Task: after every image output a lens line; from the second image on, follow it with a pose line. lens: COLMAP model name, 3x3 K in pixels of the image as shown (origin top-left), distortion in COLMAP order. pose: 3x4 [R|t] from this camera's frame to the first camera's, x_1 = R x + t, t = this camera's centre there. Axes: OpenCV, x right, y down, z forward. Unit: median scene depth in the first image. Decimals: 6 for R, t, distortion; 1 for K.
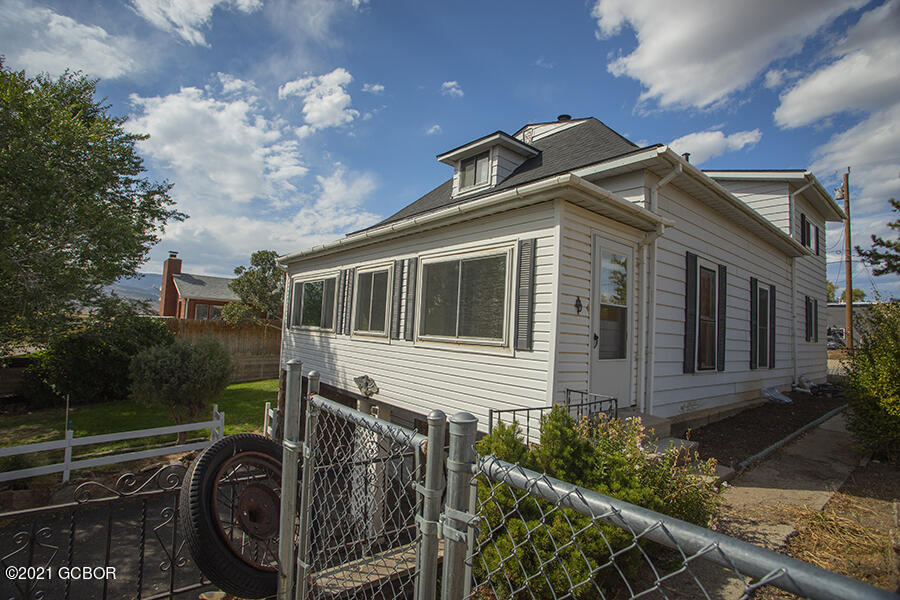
lens RADIAL K [[437.3, 0, 447.2], [0, 437.3, 297.0], [0, 0, 1]] dist [-0.084967, 0.040172]
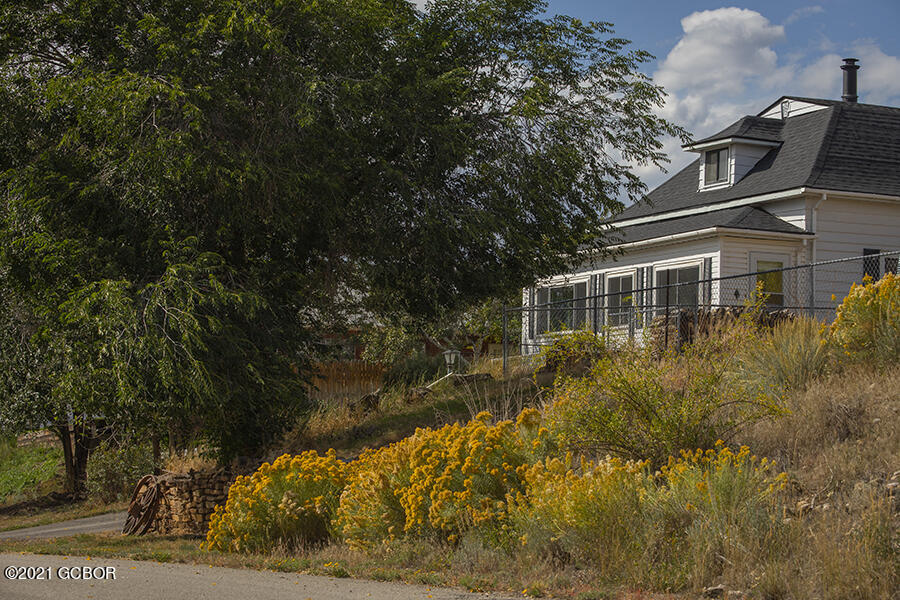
lens RADIAL K [[2290.7, 0, 450.0], [0, 2290.7, 300.0], [0, 0, 1]] dist [-0.043165, -0.659687]
pose [[0.968827, -0.048731, -0.242900, 1.078910], [0.045603, 0.998789, -0.018489, 0.121584], [0.243506, 0.006836, 0.969875, -6.243591]]
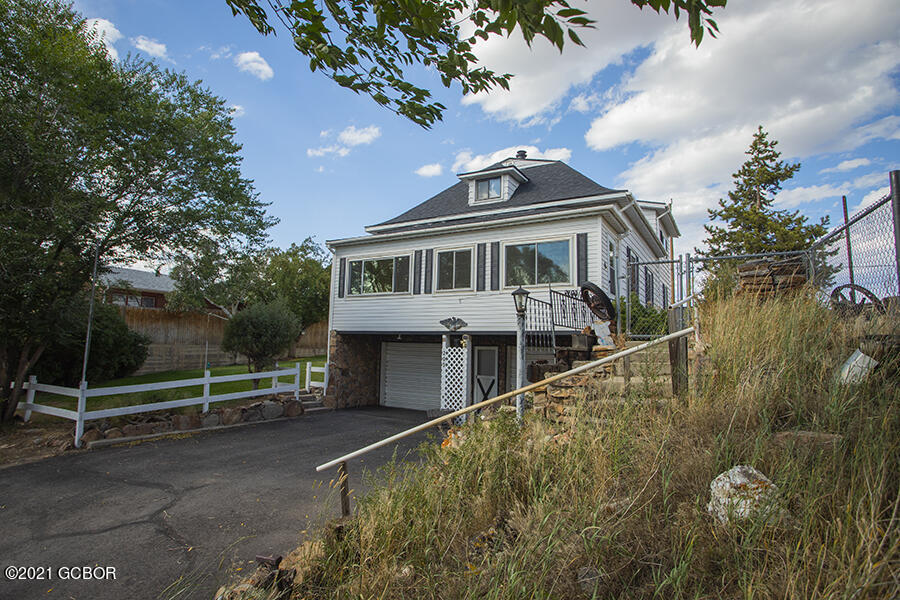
lens RADIAL K [[485.0, 0, 450.0], [0, 485.0, 300.0], [0, 0, 1]] dist [-0.053178, 0.000247]
pose [[0.938274, 0.008988, 0.345775, -0.929682], [-0.001568, 0.999763, -0.021734, 0.183679], [-0.345889, 0.019850, 0.938066, -0.722772]]
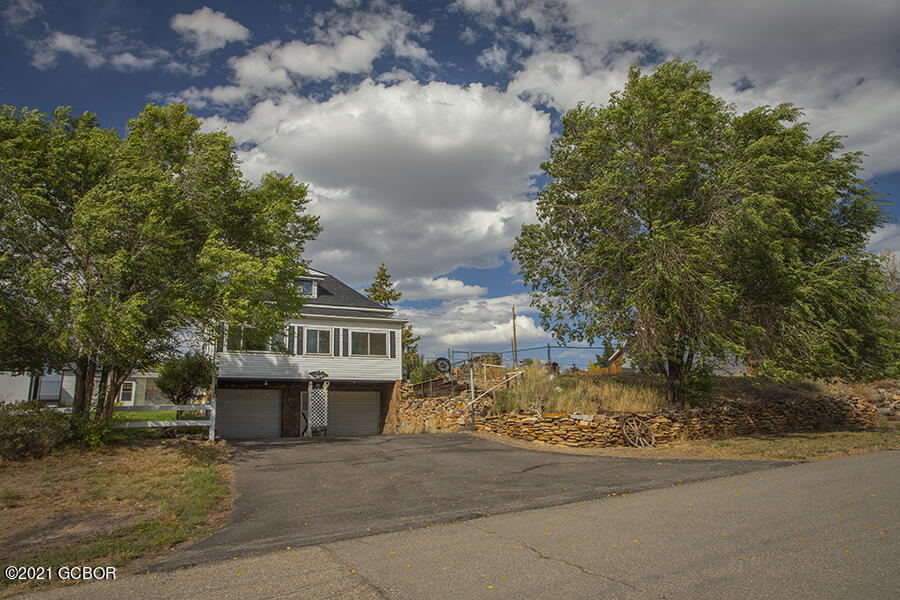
lens RADIAL K [[581.7, 0, 452.2], [0, 581.7, 299.8], [0, 0, 1]] dist [-0.002593, 0.000691]
pose [[0.230530, 0.170907, 0.957939, -3.884098], [-0.027006, 0.985199, -0.169272, 0.381848], [-0.972690, 0.013152, 0.231733, -0.641226]]
